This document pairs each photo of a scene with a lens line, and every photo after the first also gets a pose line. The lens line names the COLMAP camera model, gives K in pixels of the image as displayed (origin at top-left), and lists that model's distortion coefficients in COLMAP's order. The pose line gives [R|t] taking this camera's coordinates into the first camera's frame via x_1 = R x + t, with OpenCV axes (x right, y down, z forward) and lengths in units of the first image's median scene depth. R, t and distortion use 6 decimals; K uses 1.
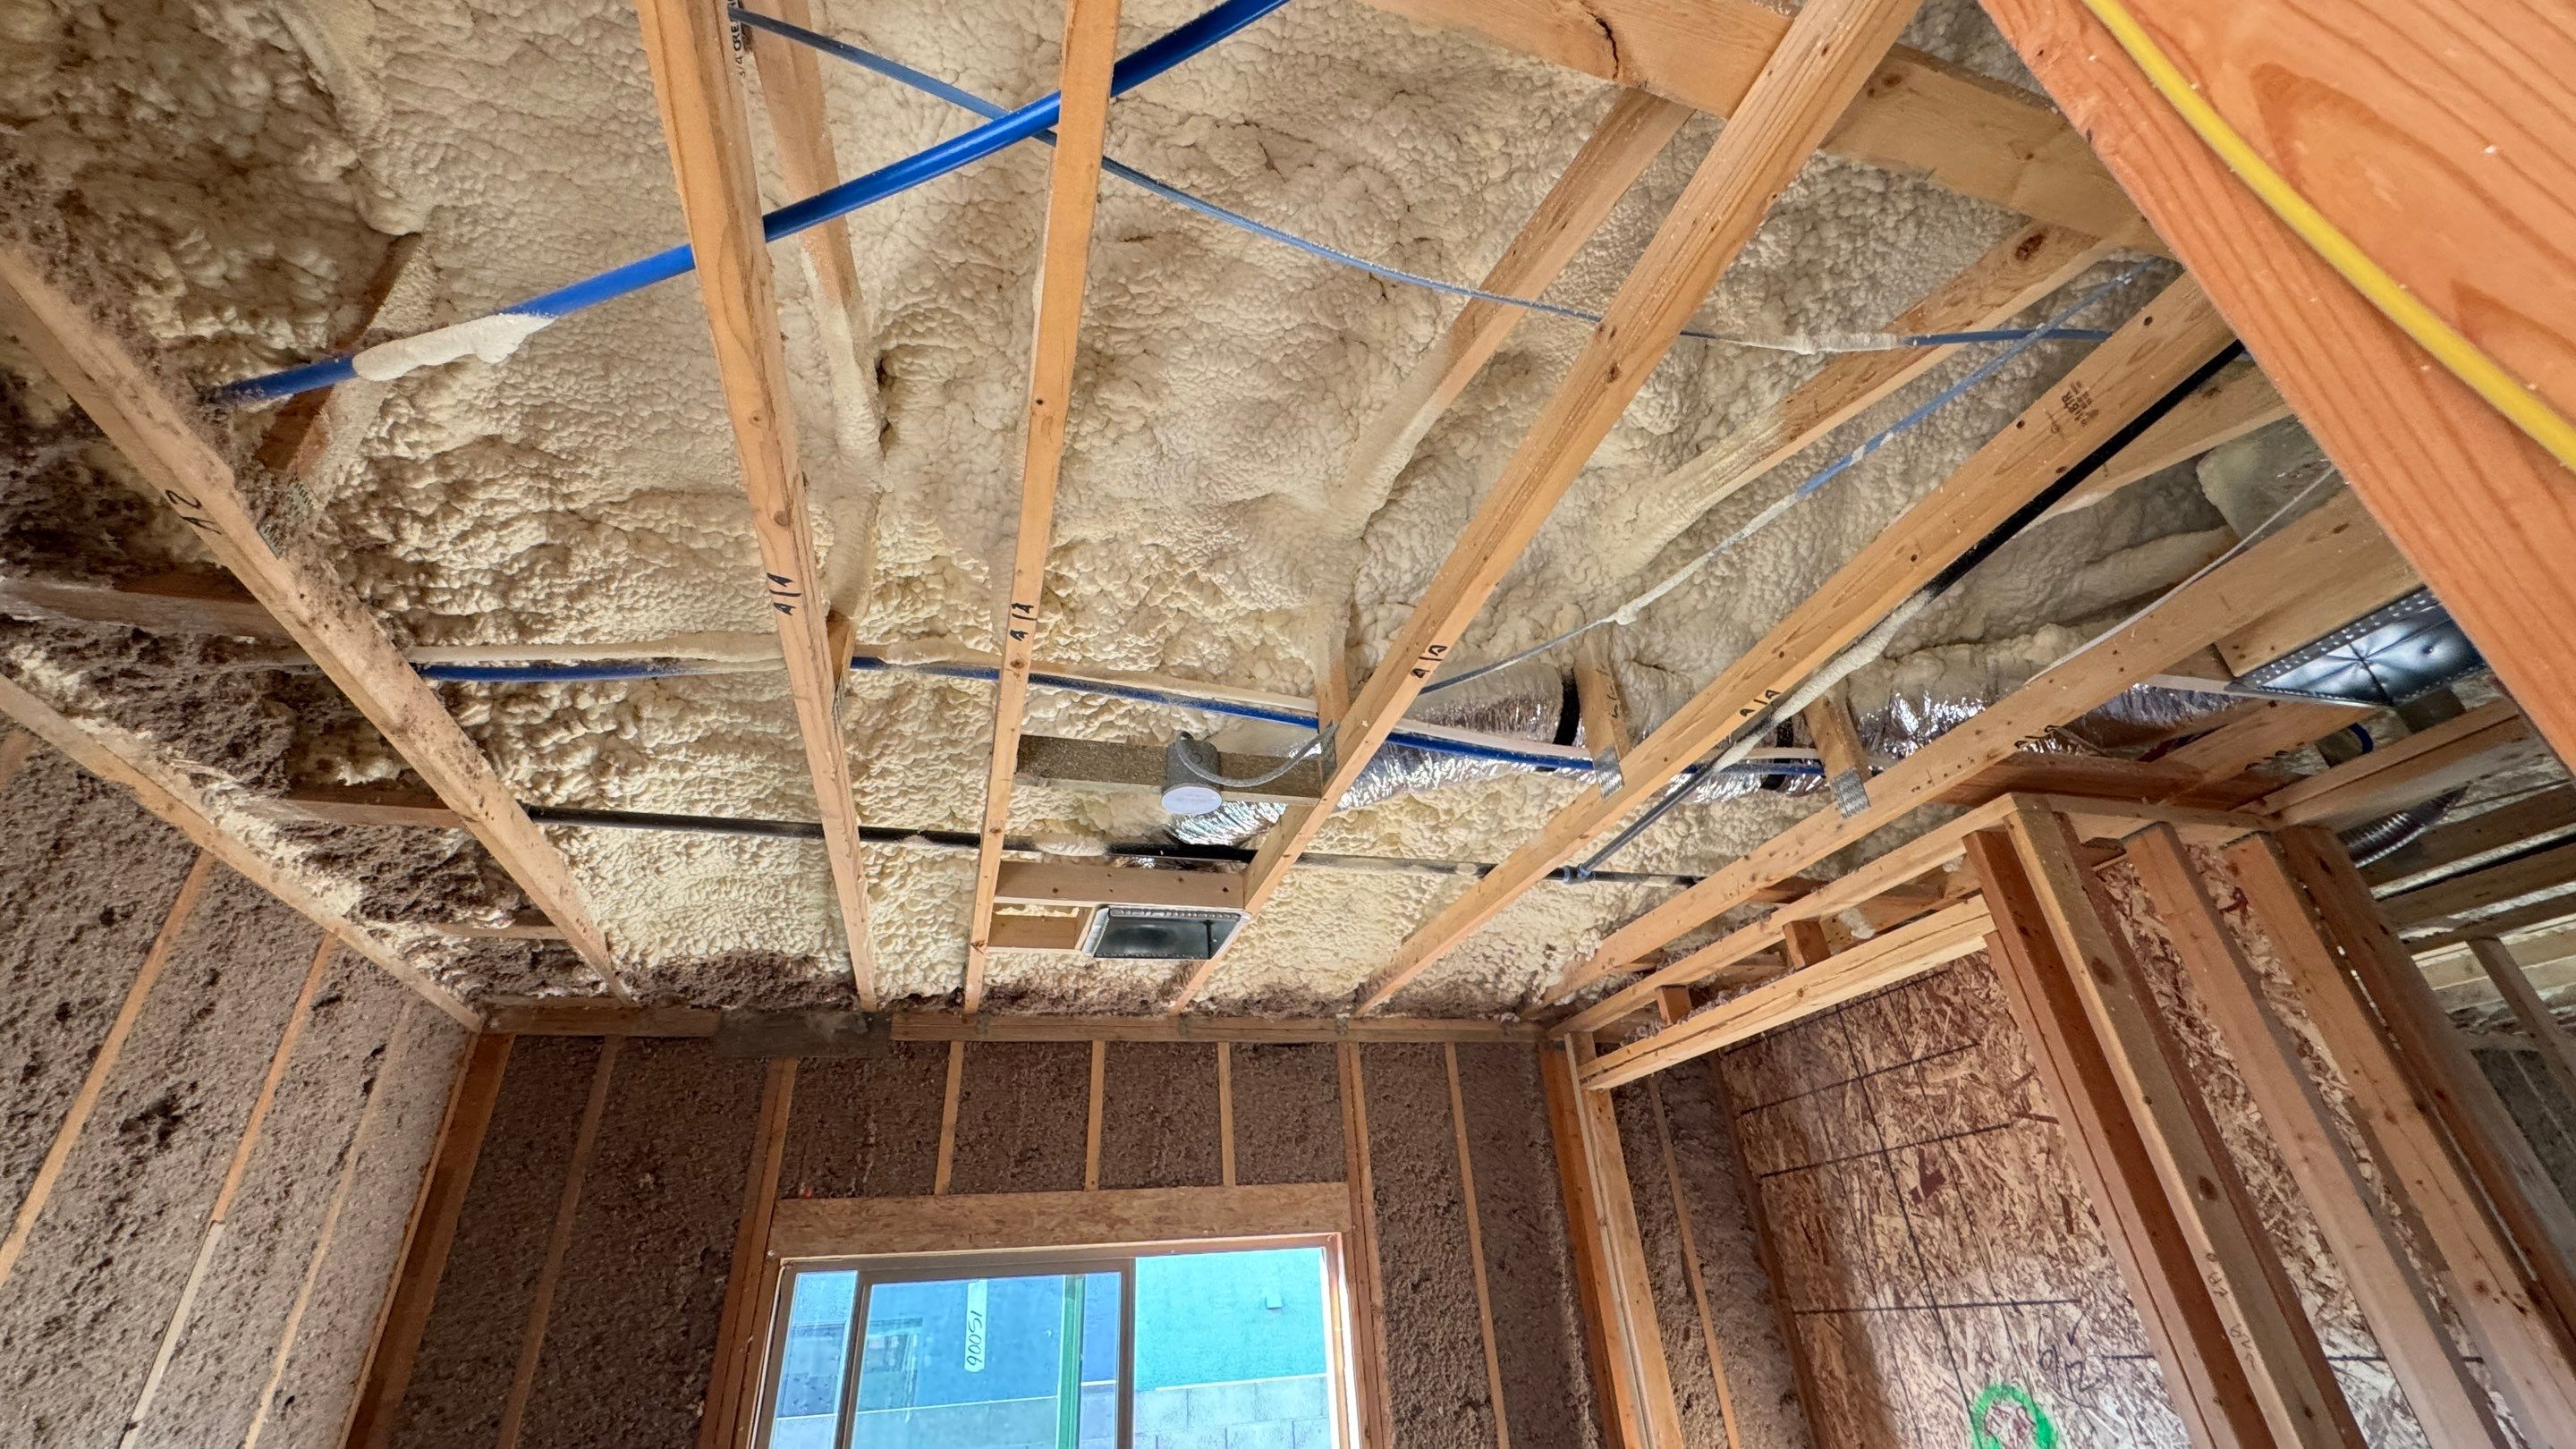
lens RADIAL K [[1022.4, 0, 1280.9], [0, 1022.4, 725.8], [0, 0, 1]] dist [-0.000087, 0.000667]
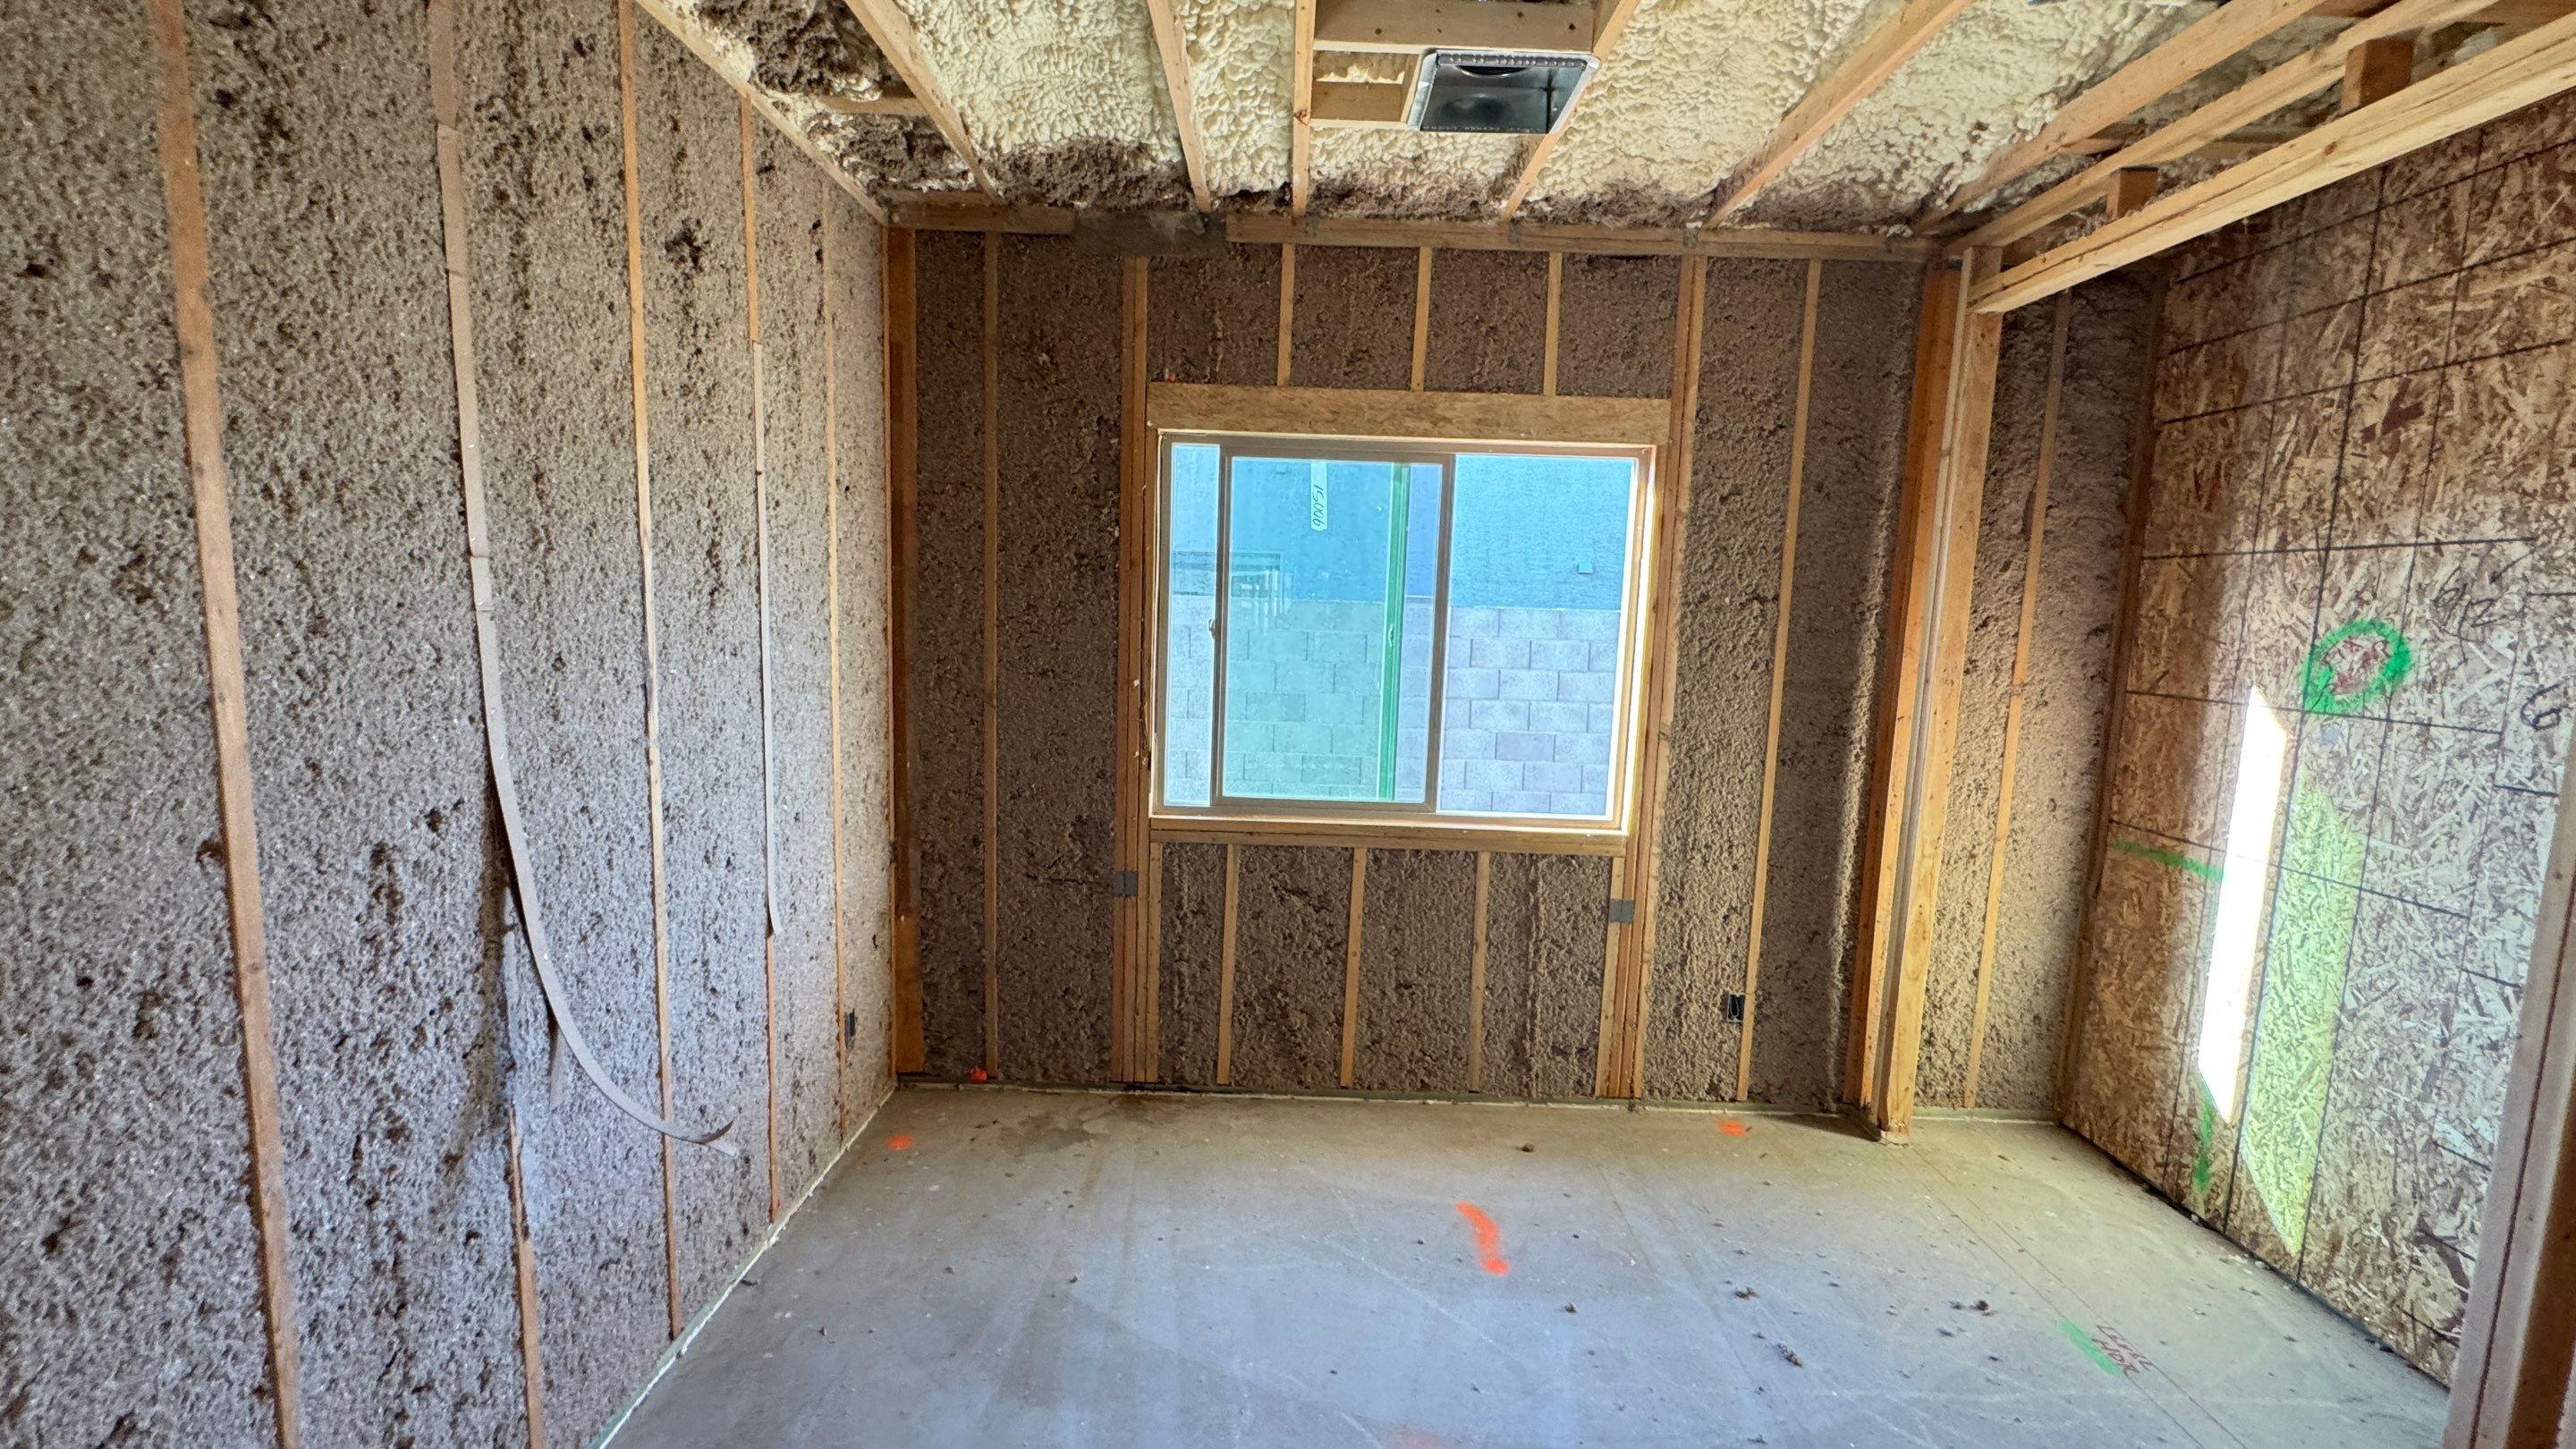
lens RADIAL K [[1022.4, 0, 1291.5], [0, 1022.4, 718.1], [0, 0, 1]] dist [-0.000087, 0.000667]
pose [[0.955268, 0.121836, -0.269480, 0.019746], [0.063125, 0.806202, 0.588263, 0.093512], [0.288927, -0.578959, 0.762448, -0.053027]]
